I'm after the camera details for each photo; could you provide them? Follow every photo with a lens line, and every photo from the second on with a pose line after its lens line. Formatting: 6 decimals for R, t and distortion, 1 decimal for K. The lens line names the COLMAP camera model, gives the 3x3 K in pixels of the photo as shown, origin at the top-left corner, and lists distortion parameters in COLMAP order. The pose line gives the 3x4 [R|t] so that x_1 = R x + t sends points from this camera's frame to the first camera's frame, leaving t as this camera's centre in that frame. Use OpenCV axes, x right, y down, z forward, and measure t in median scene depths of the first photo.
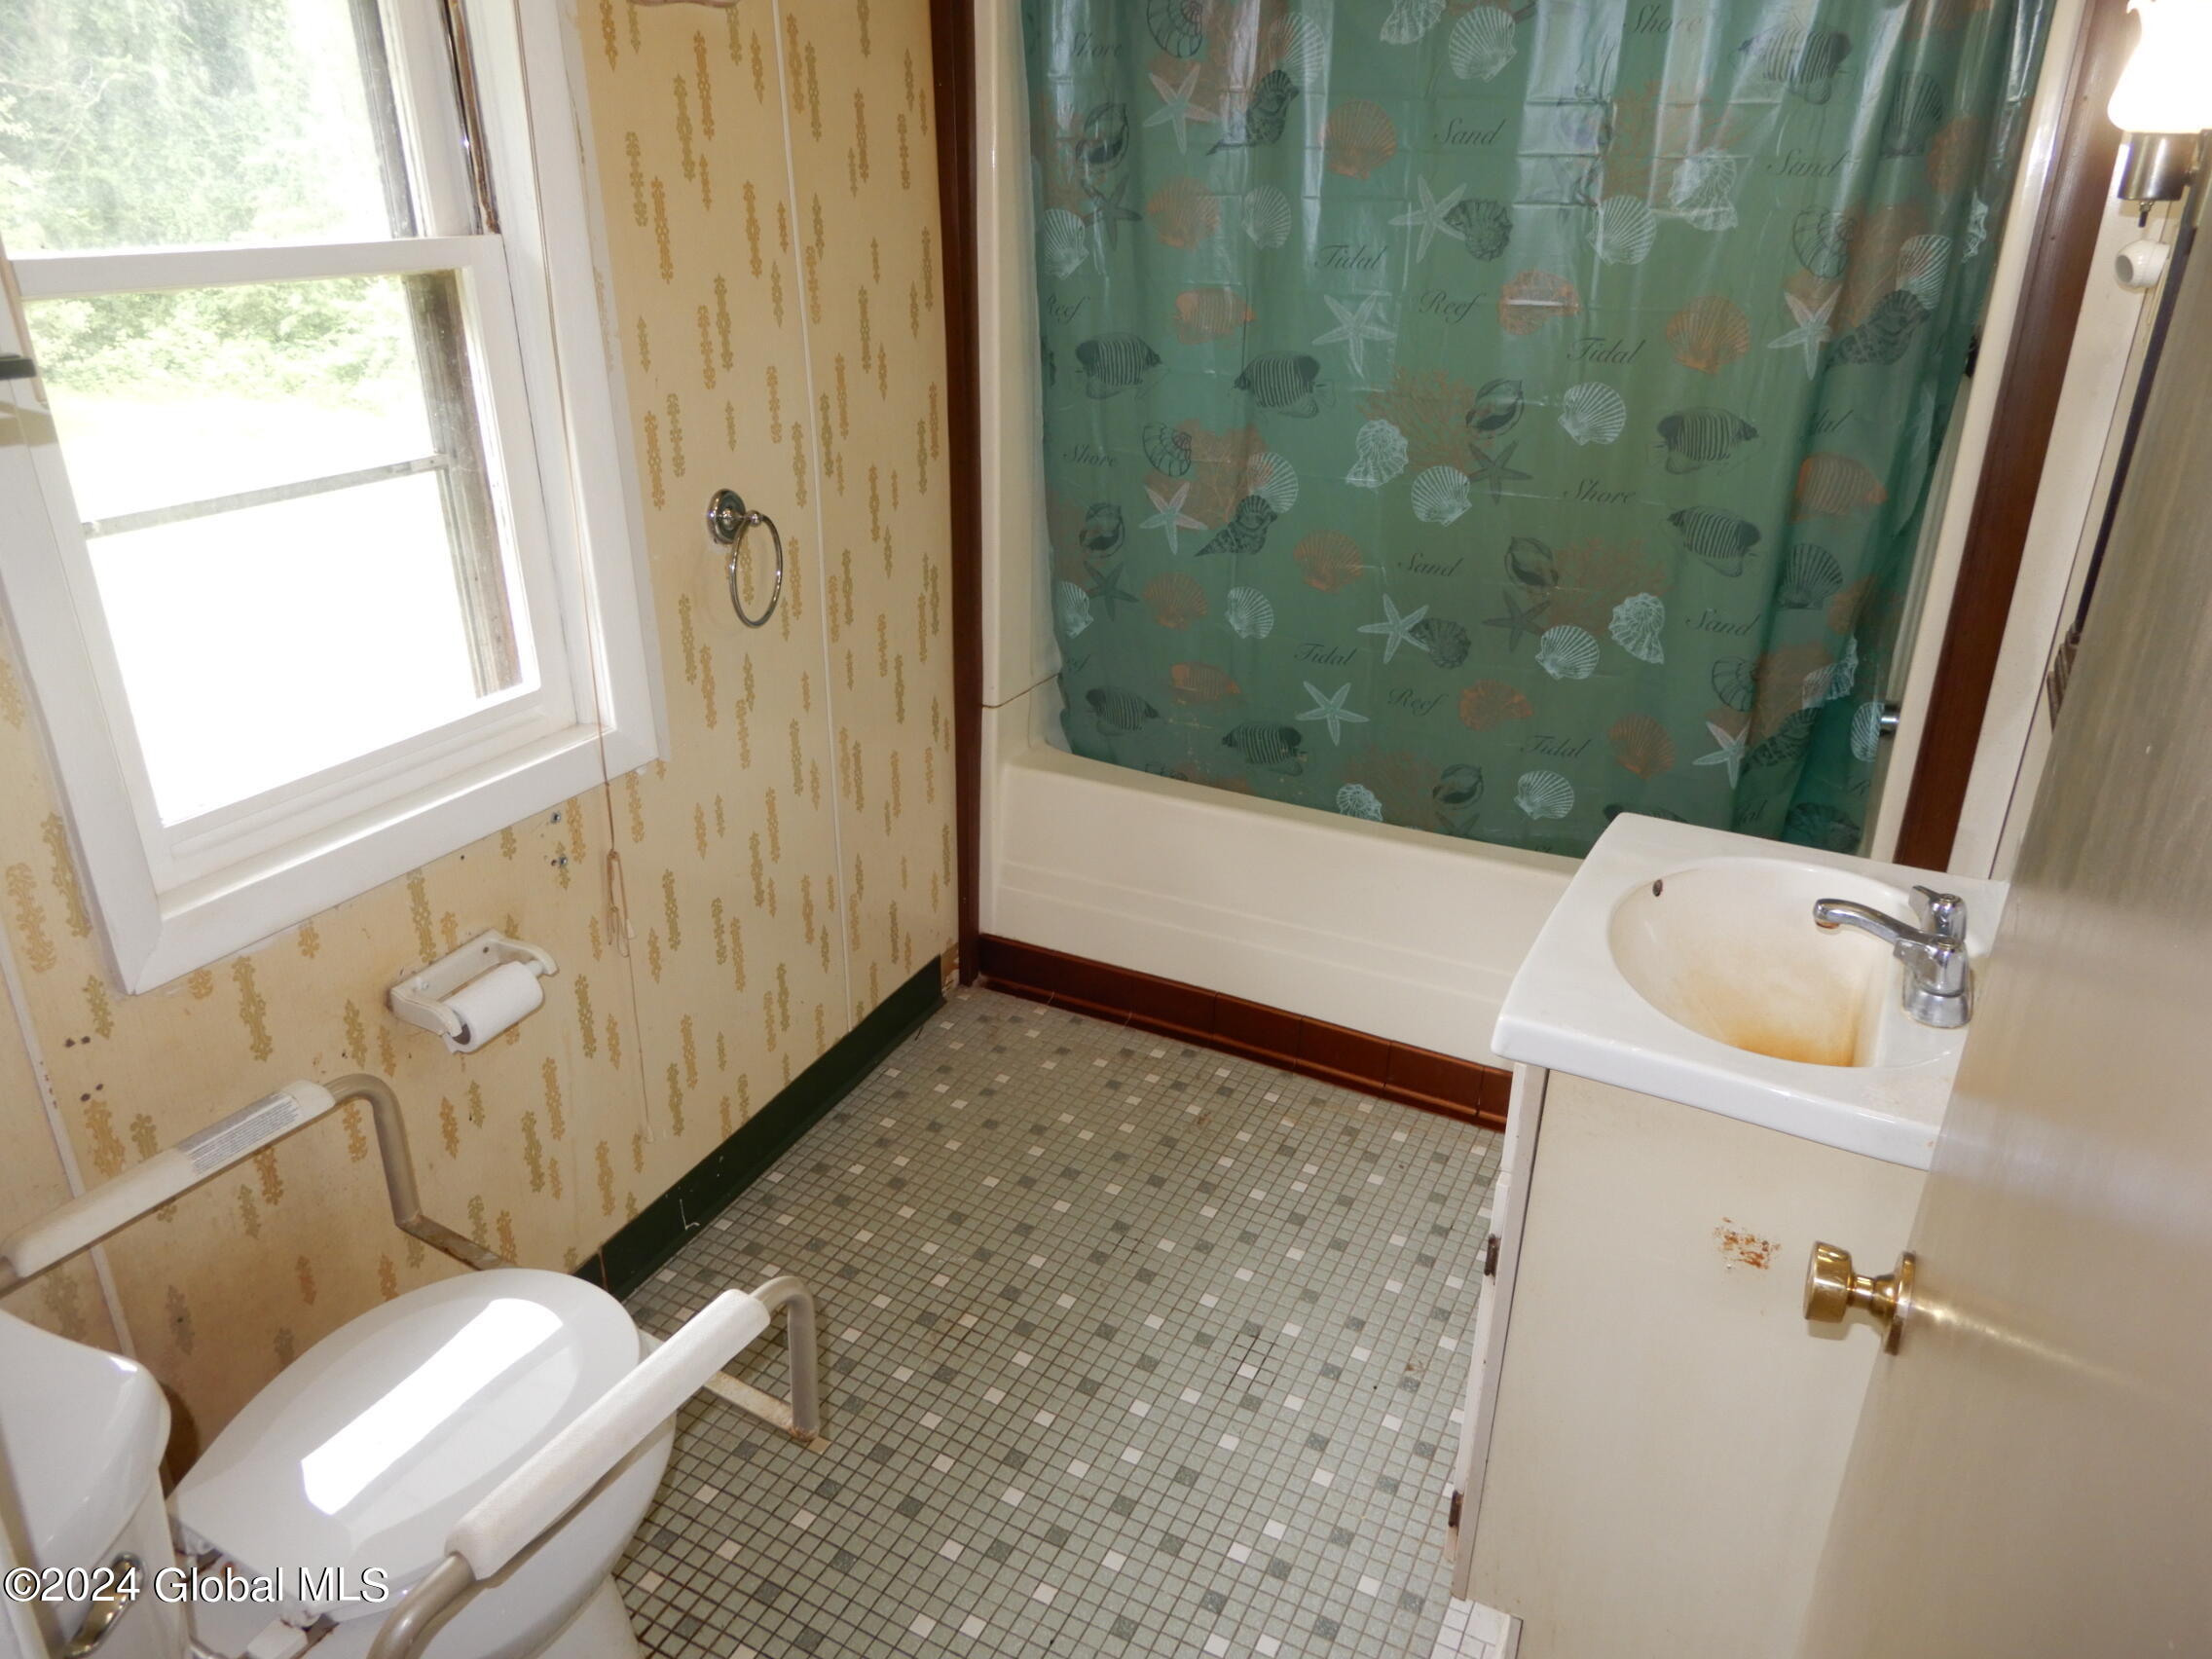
lens RADIAL K [[1576.1, 0, 1109.6], [0, 1576.1, 829.9], [0, 0, 1]] dist [0.005476, 0.003120]
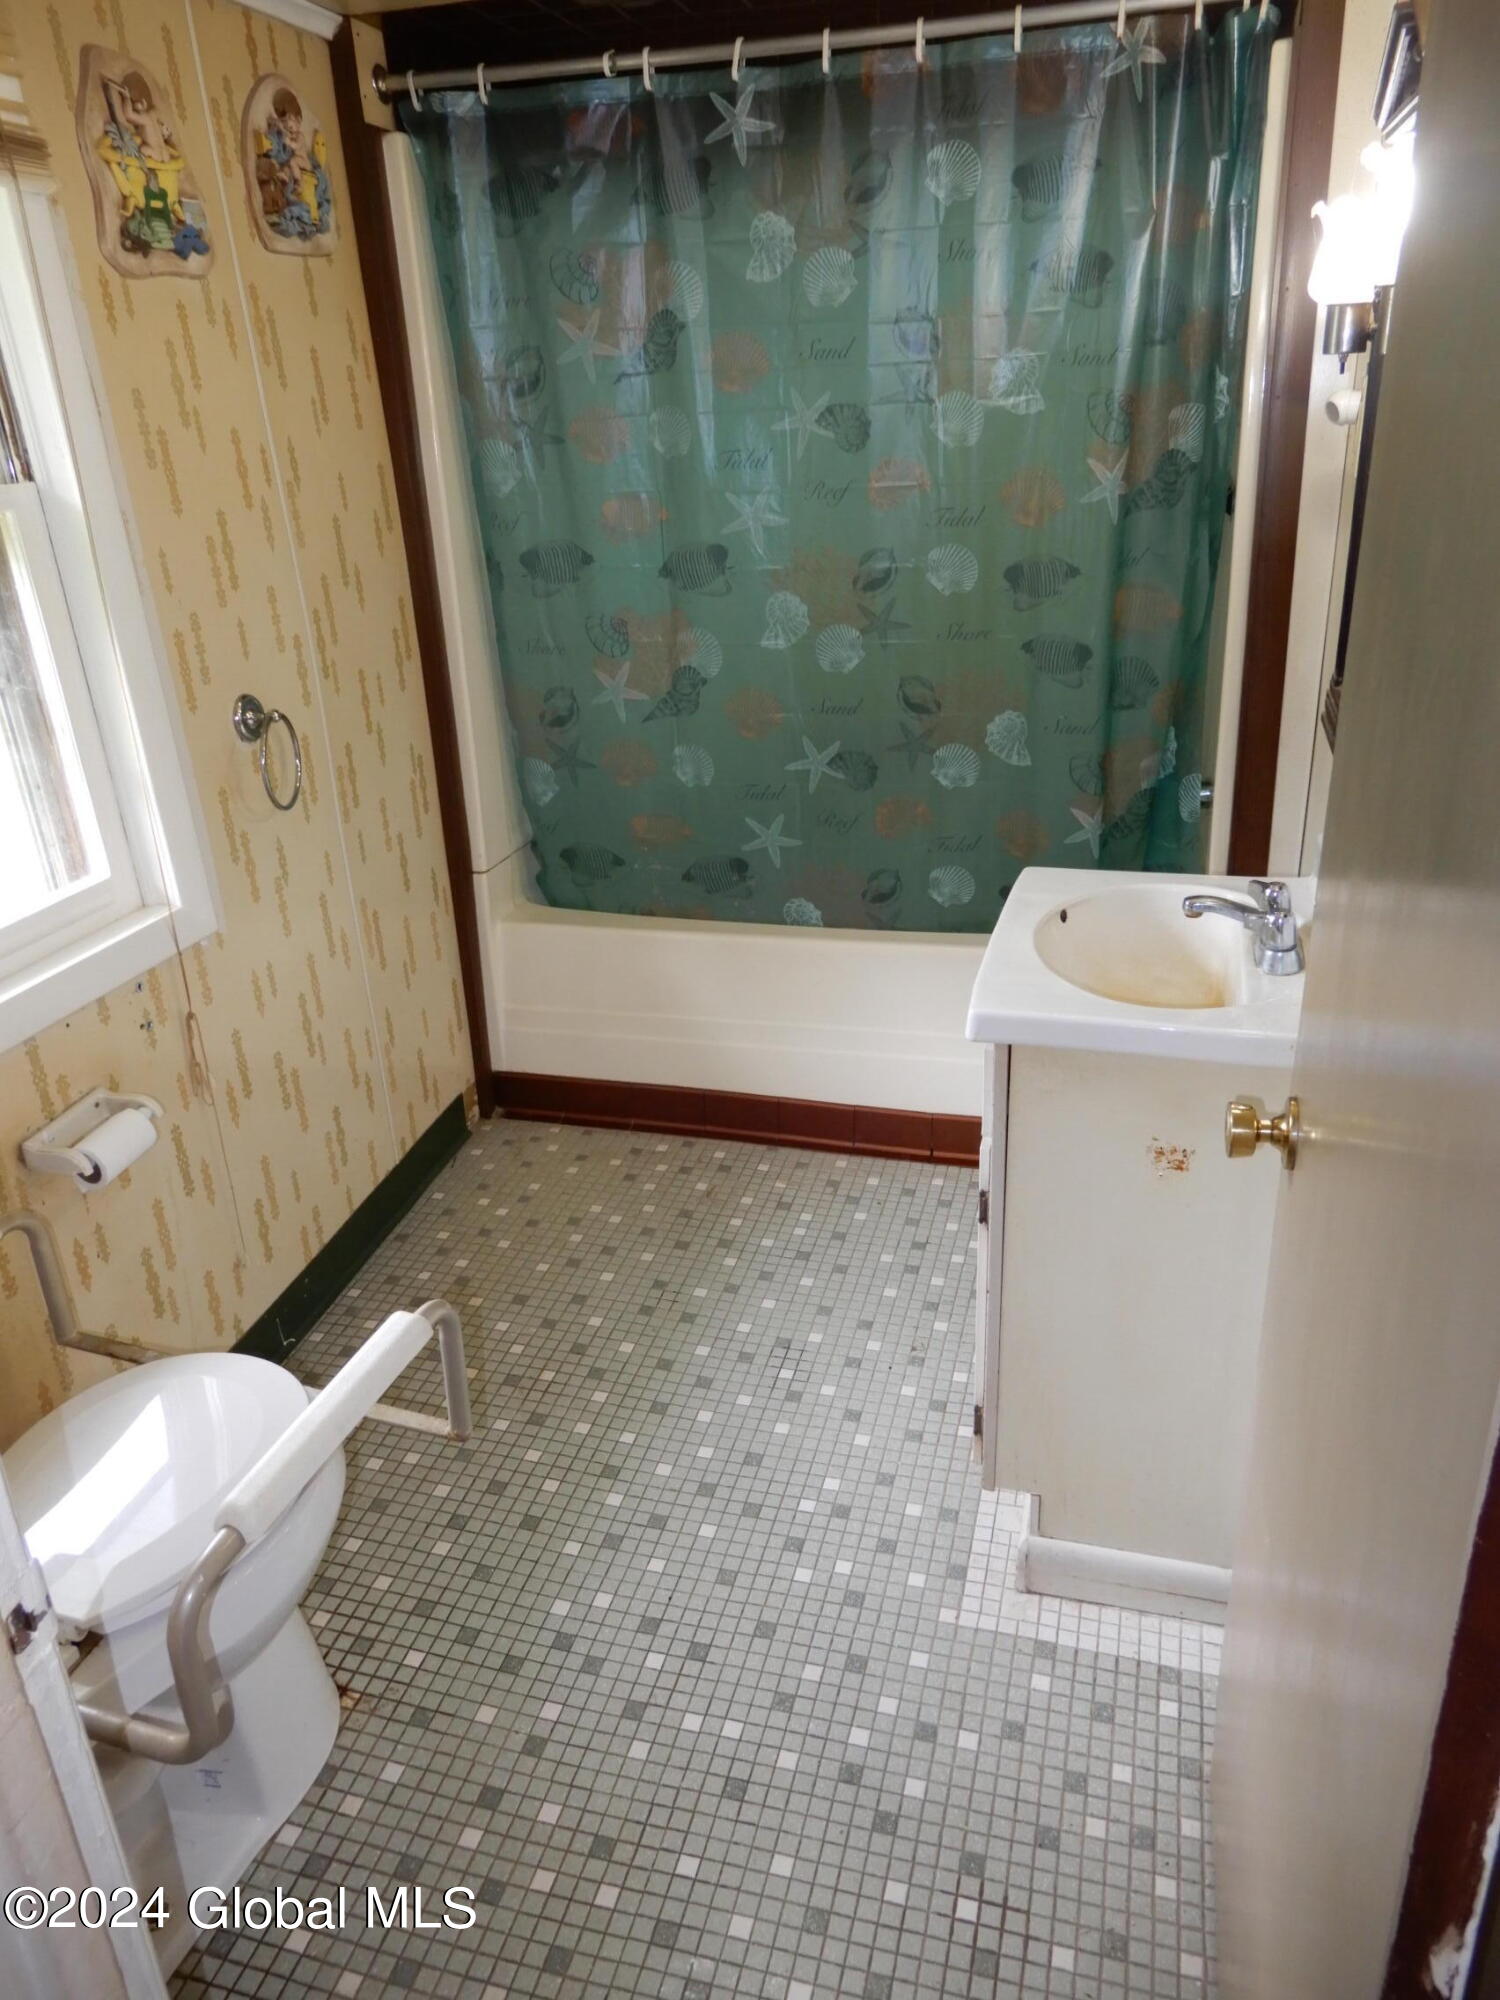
lens RADIAL K [[1425.1, 0, 748.6], [0, 1425.1, 1004.5], [0, 0, 1]] dist [0.005476, 0.003120]
pose [[0.979955, -0.130831, 0.150238, -0.067850], [0.132450, 0.991189, -0.000776, 0.058697], [-0.148812, 0.020659, 0.988650, -0.083396]]
